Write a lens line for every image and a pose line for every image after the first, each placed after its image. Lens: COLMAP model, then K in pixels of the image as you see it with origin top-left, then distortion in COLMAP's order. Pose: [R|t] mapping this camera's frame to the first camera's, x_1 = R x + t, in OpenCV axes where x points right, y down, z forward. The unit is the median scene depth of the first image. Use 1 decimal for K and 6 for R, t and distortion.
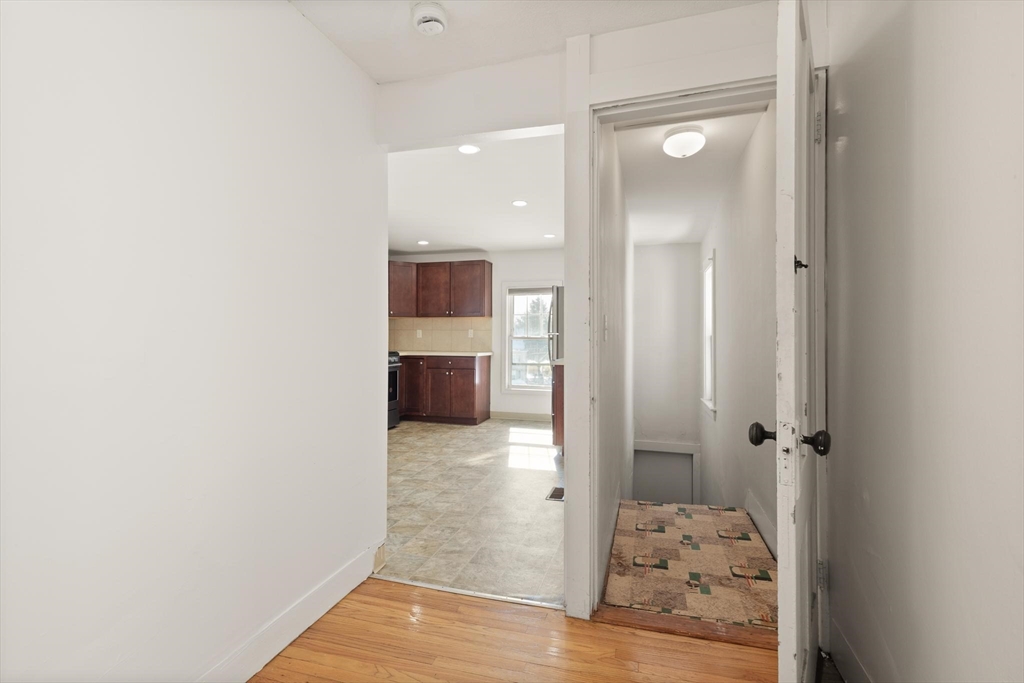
lens RADIAL K [[464.6, 0, 515.1], [0, 464.6, 334.6], [0, 0, 1]] dist [0.002426, 0.000174]
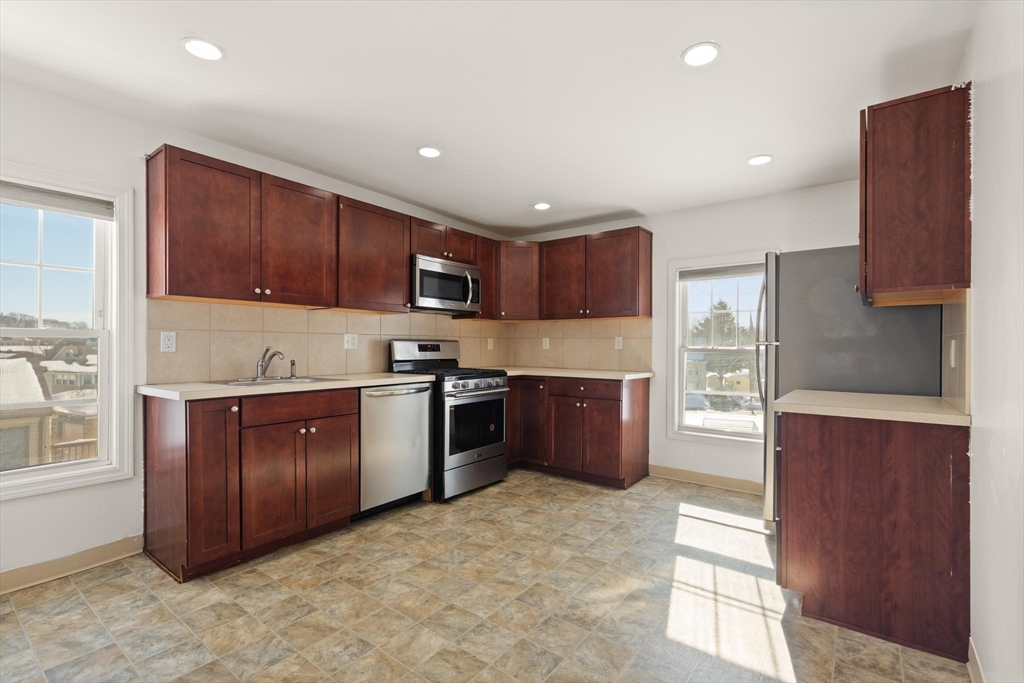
lens RADIAL K [[465.6, 0, 516.5], [0, 465.6, 346.9], [0, 0, 1]] dist [0.000032, -0.000311]
pose [[0.936540, 0.000906, -0.350558, 0.000888], [0.001063, 0.999985, 0.005424, -0.000590], [0.350558, -0.005452, 0.936525, 0.355173]]
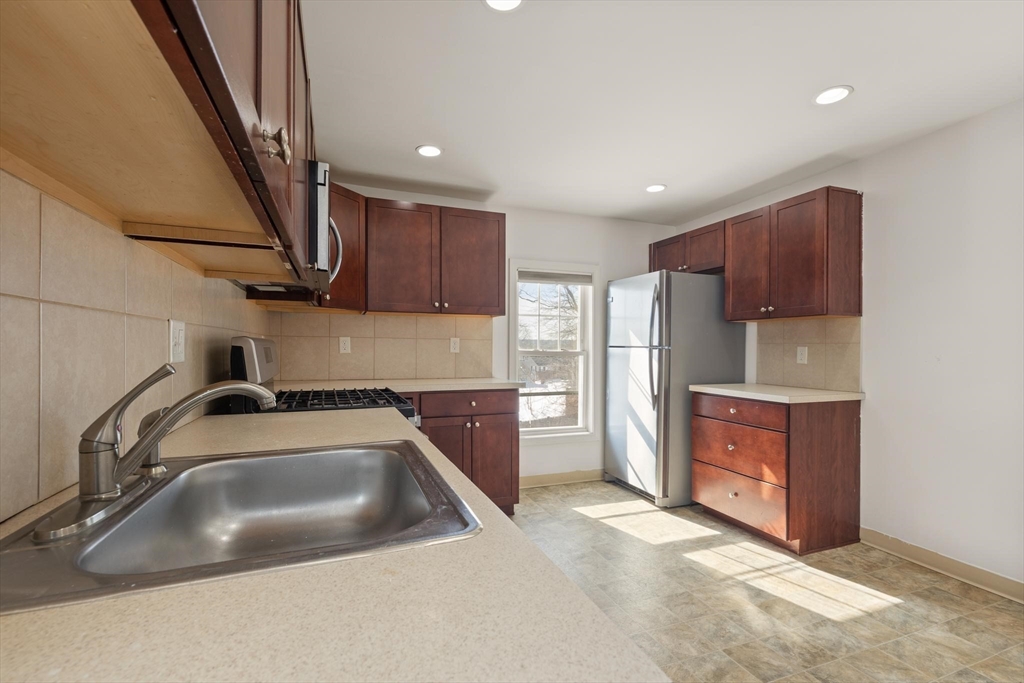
lens RADIAL K [[459.4, 0, 517.6], [0, 459.4, 350.6], [0, 0, 1]] dist [0.002014, 0.000415]
pose [[0.788486, -0.003238, 0.615044, -0.399461], [-0.006633, 0.999883, 0.013768, -0.004350], [-0.615017, -0.014936, 0.788372, 0.562372]]
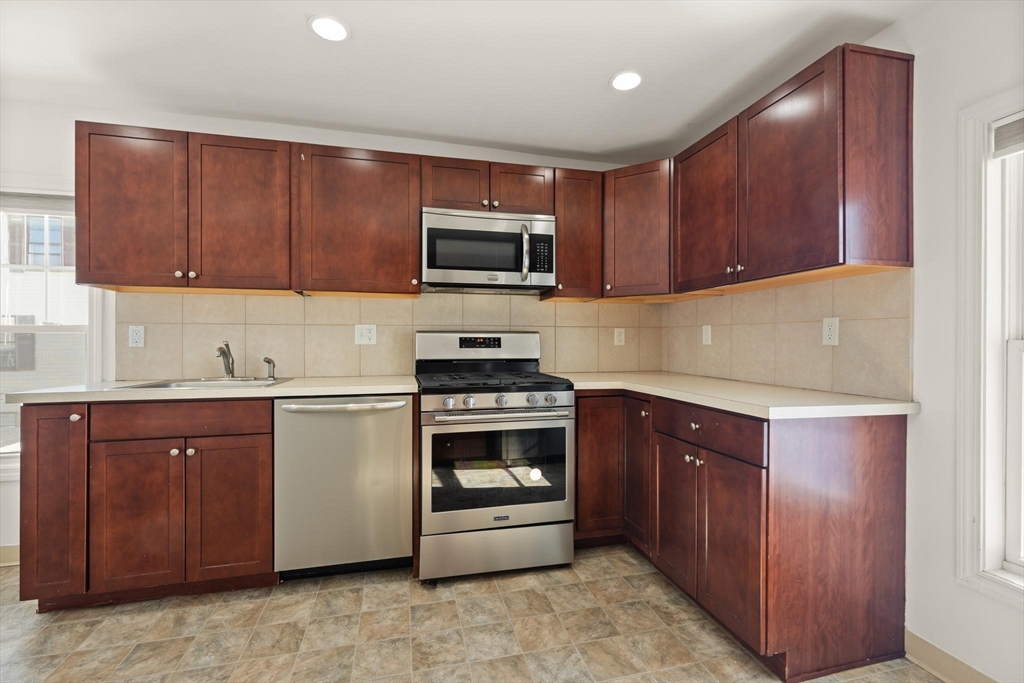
lens RADIAL K [[461.7, 0, 515.5], [0, 461.7, 340.5], [0, 0, 1]] dist [0.002275, 0.000361]
pose [[0.504454, -0.004475, -0.863427, 0.064727], [0.006105, 0.999980, -0.001615, 0.002871], [0.863417, -0.004456, 0.504471, 0.722967]]
